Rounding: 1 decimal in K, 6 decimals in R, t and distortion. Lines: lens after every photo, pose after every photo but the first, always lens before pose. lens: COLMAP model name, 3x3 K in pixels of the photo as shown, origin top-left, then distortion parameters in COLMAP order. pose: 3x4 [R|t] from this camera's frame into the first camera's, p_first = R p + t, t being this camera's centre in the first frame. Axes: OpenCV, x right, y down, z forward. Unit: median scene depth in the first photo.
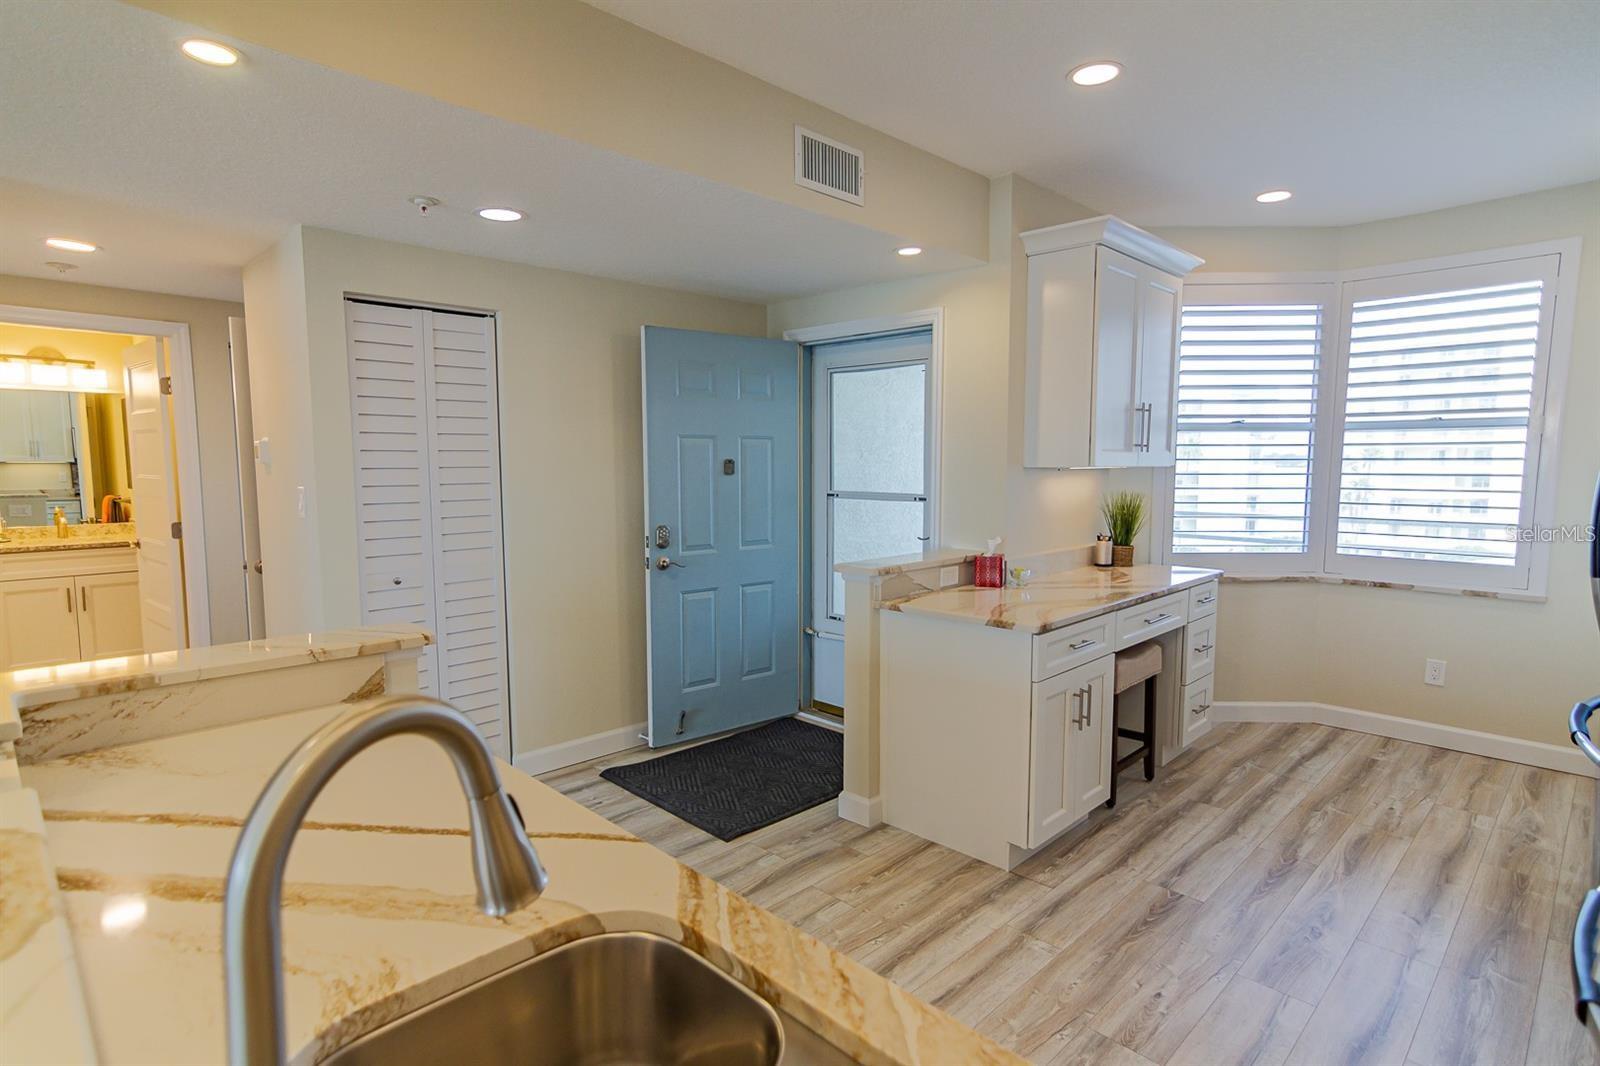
lens RADIAL K [[827.5, 0, 799.0], [0, 827.5, 533.9], [0, 0, 1]] dist [-0.003380, 0.019185]
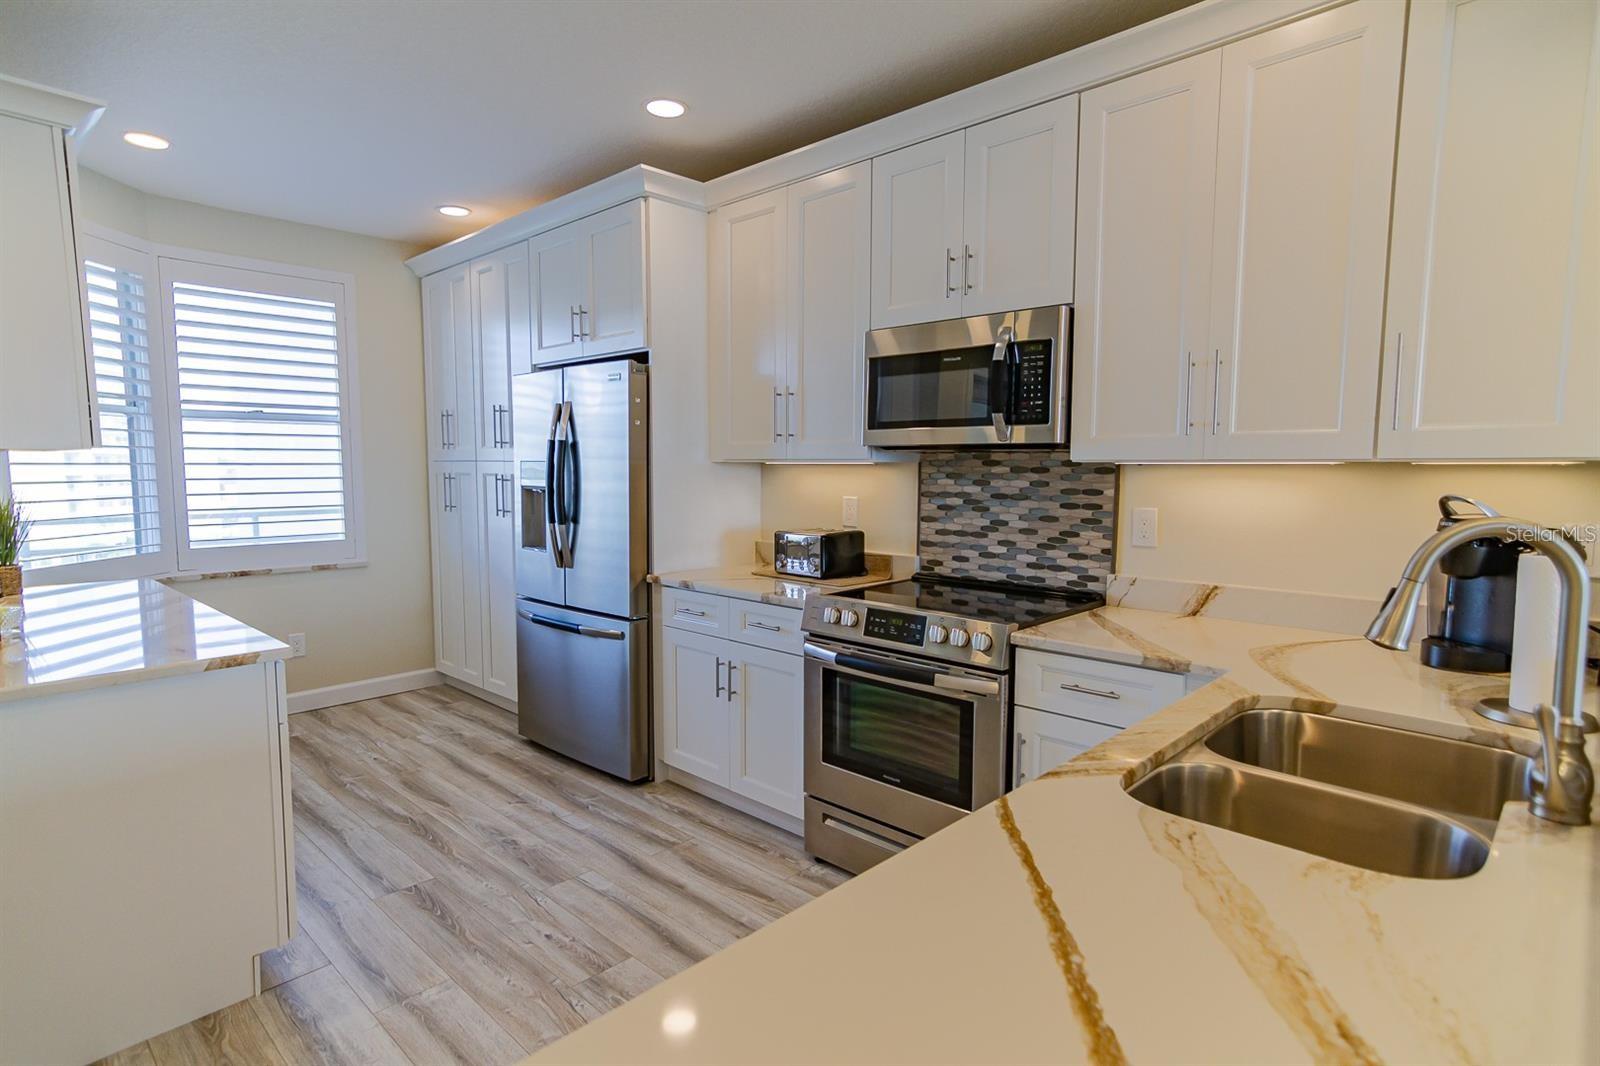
lens RADIAL K [[827.5, 0, 797.3], [0, 827.5, 533.0], [0, 0, 1]] dist [-0.003380, 0.019185]
pose [[-0.017853, -0.082830, 0.996404, -1.107113], [0.089205, 0.992456, 0.084100, -0.044045], [-0.995853, 0.090386, -0.010330, 1.190383]]
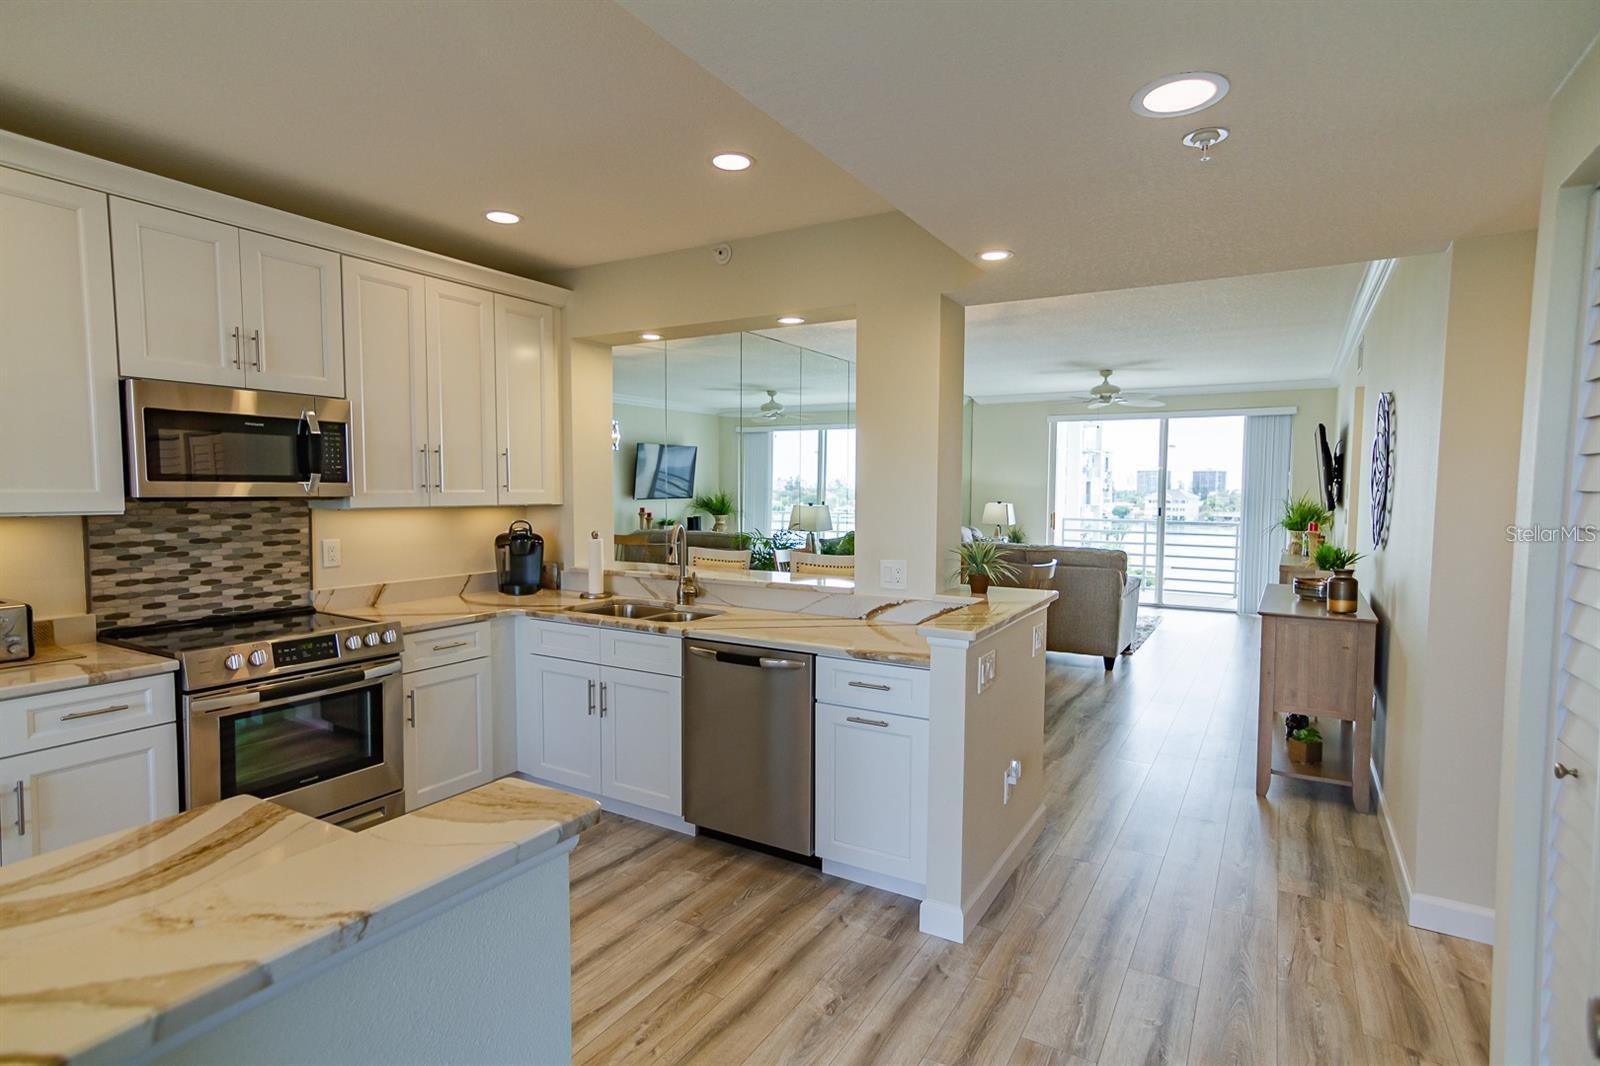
lens RADIAL K [[827.5, 0, 809.5], [0, 827.5, 533.3], [0, 0, 1]] dist [-0.003380, 0.019185]
pose [[-0.965483, 0.009444, -0.260295, 0.125549], [-0.029144, 0.989150, 0.143988, -0.366056], [0.258831, 0.146604, -0.954732, 3.665458]]
